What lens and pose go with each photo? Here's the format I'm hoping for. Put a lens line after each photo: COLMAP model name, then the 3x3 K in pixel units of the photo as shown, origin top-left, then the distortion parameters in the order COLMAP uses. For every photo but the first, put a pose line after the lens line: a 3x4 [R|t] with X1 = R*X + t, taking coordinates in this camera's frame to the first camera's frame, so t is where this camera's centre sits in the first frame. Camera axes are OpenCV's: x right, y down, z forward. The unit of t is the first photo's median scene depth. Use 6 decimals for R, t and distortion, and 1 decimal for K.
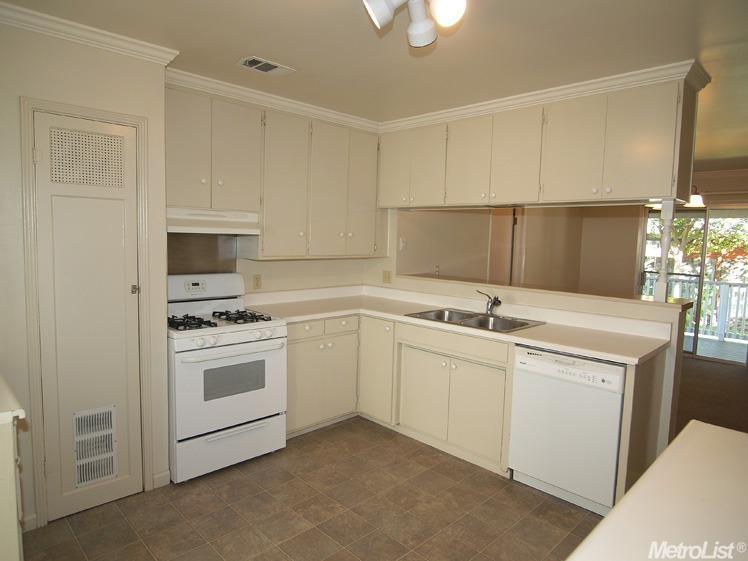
lens RADIAL K [[472.4, 0, 368.6], [0, 472.4, 278.7], [0, 0, 1]] dist [-0.028949, 0.001652]
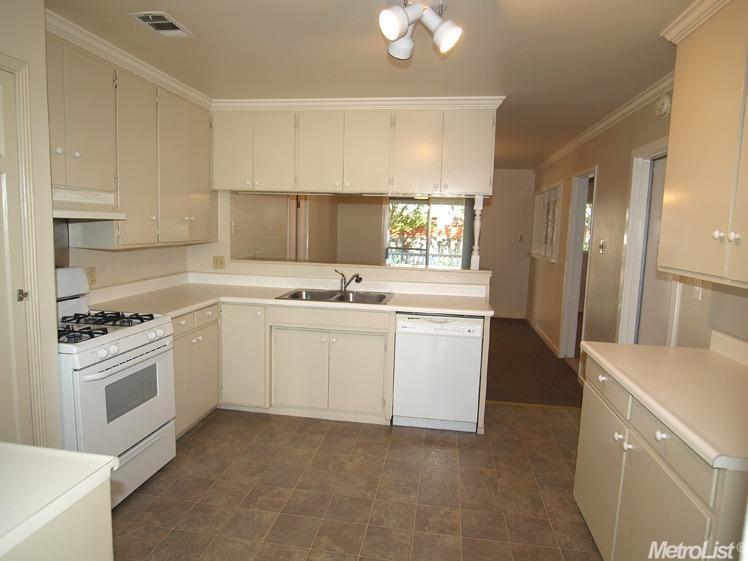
lens RADIAL K [[472.4, 0, 368.6], [0, 472.4, 278.7], [0, 0, 1]] dist [-0.028949, 0.001652]
pose [[0.803660, -0.070836, 0.590858, -0.377029], [0.045405, 0.997295, 0.057805, -0.016171], [-0.593354, -0.019627, 0.804702, 0.063627]]
